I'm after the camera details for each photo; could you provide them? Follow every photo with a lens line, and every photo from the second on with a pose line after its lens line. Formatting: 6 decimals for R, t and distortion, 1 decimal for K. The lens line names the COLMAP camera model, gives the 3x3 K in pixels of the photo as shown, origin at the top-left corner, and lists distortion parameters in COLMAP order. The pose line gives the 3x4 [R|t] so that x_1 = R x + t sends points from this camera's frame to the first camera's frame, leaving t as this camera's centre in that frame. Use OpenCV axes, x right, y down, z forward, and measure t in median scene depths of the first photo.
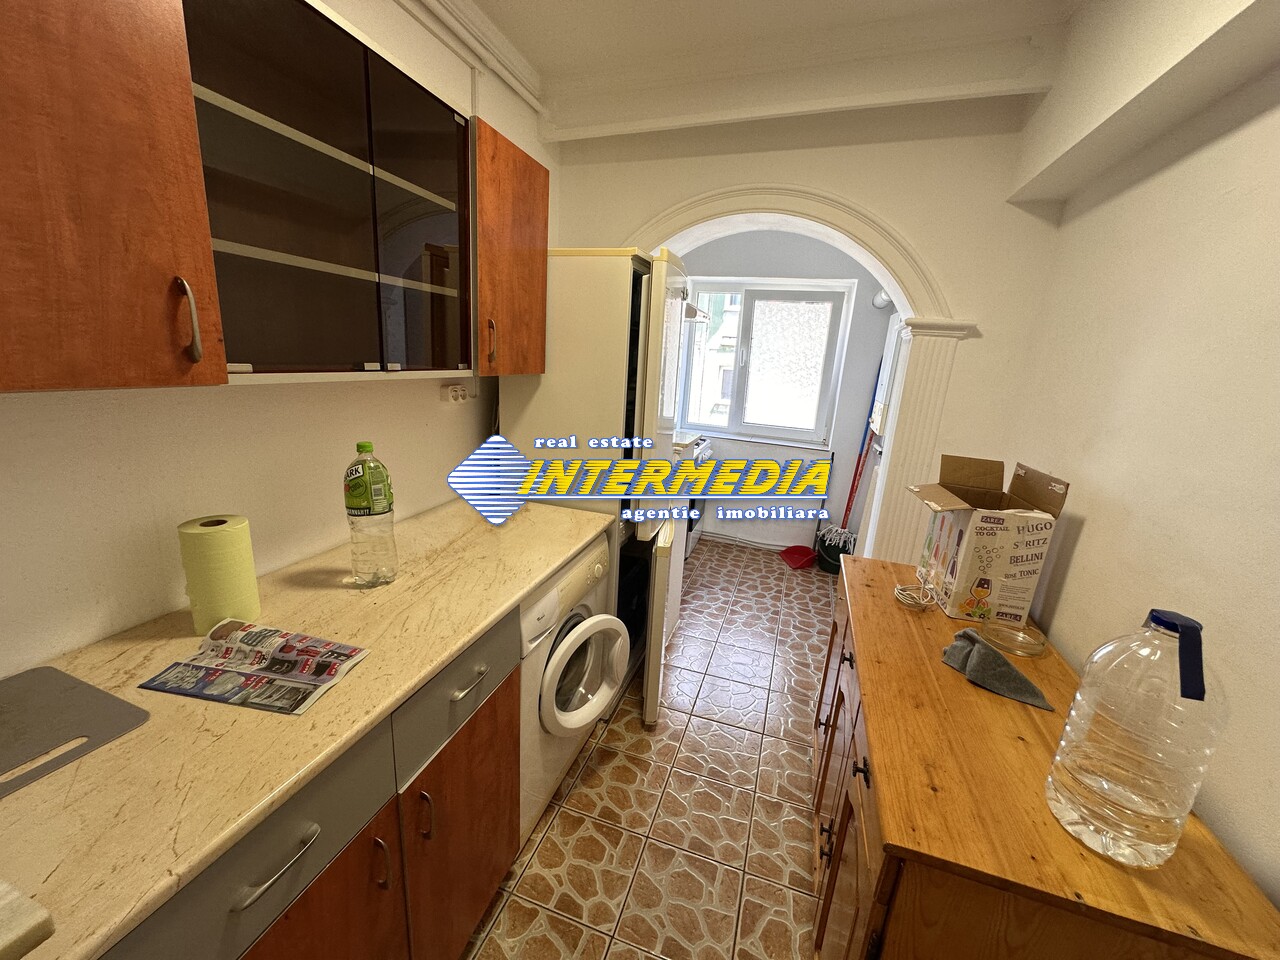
lens RADIAL K [[510.5, 0, 637.5], [0, 510.5, 482.9], [0, 0, 1]] dist [-0.002892, 0.000798]
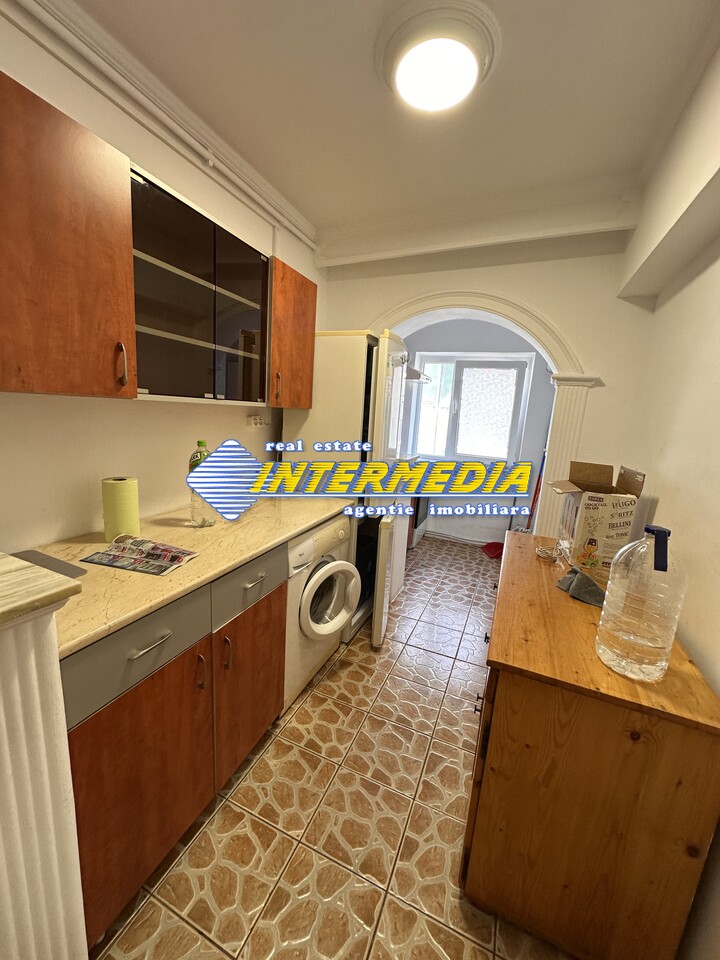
lens RADIAL K [[382.9, 0, 357.8], [0, 382.9, 481.7], [0, 0, 1]] dist [-0.002892, 0.000798]
pose [[0.996377, 0.017588, -0.083211, 0.079305], [-0.023367, 0.997343, -0.068993, 0.111379], [0.081777, 0.070688, 0.994141, -0.186389]]
